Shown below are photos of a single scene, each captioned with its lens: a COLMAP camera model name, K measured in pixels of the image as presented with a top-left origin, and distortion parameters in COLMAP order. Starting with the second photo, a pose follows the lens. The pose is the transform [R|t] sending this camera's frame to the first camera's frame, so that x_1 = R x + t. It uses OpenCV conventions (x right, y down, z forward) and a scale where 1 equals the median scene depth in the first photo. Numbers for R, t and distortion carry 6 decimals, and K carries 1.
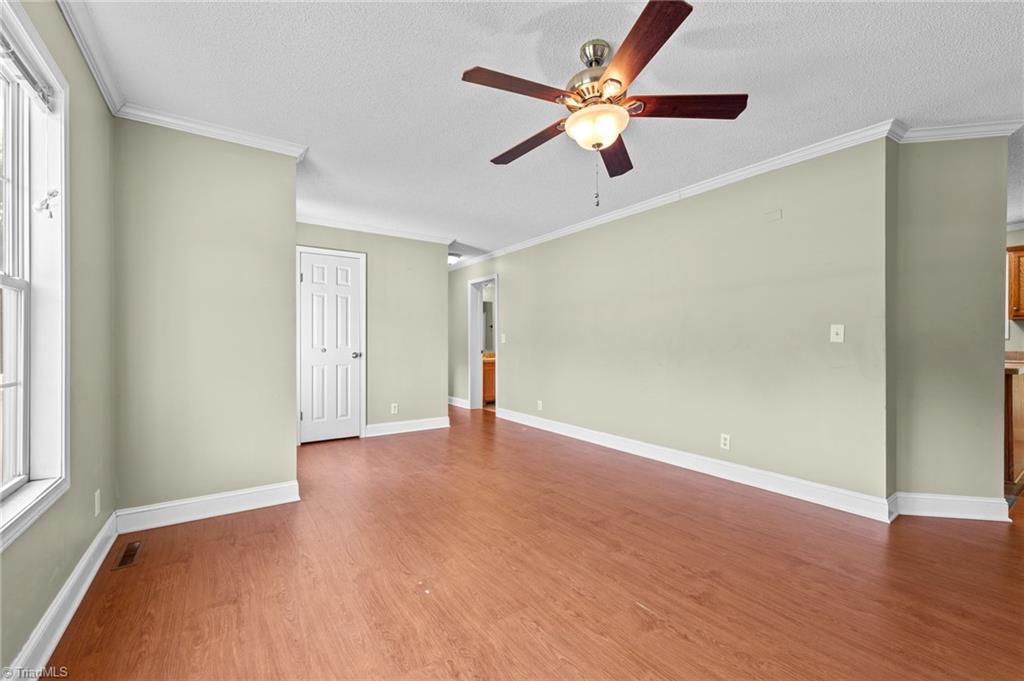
lens RADIAL K [[429.5, 0, 514.2], [0, 429.5, 339.5], [0, 0, 1]] dist [0.000317, -0.000033]
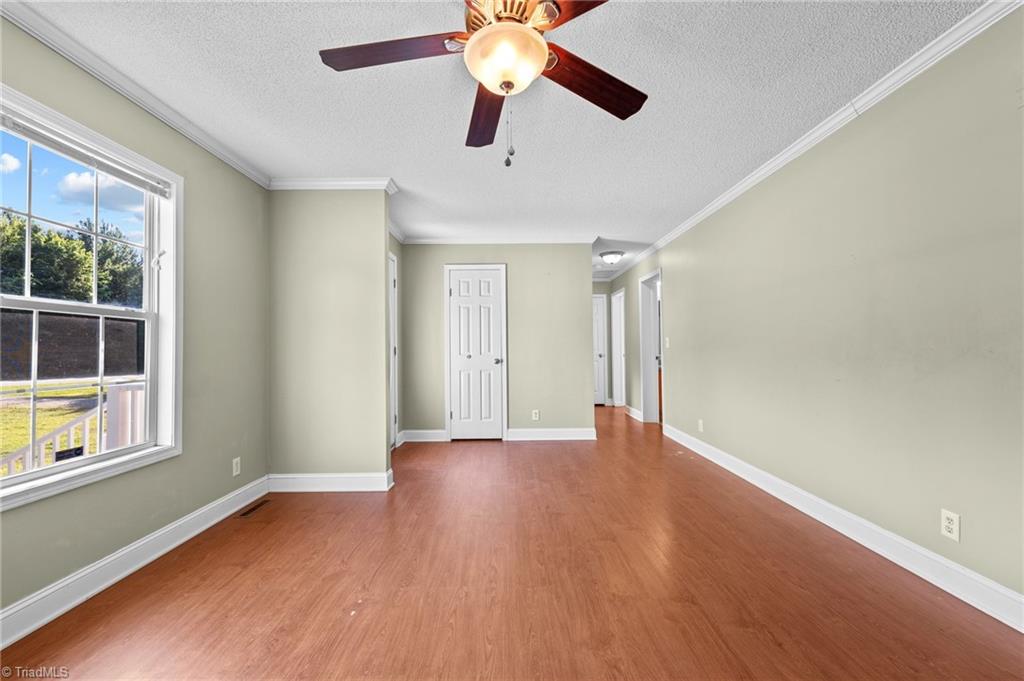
lens RADIAL K [[423.5, 0, 511.1], [0, 423.5, 332.7], [0, 0, 1]] dist [0.001660, -0.000017]
pose [[0.819235, -0.031407, -0.572597, 0.351096], [0.015447, 0.999345, -0.032713, 0.002136], [0.573249, 0.017955, 0.819184, 0.231152]]
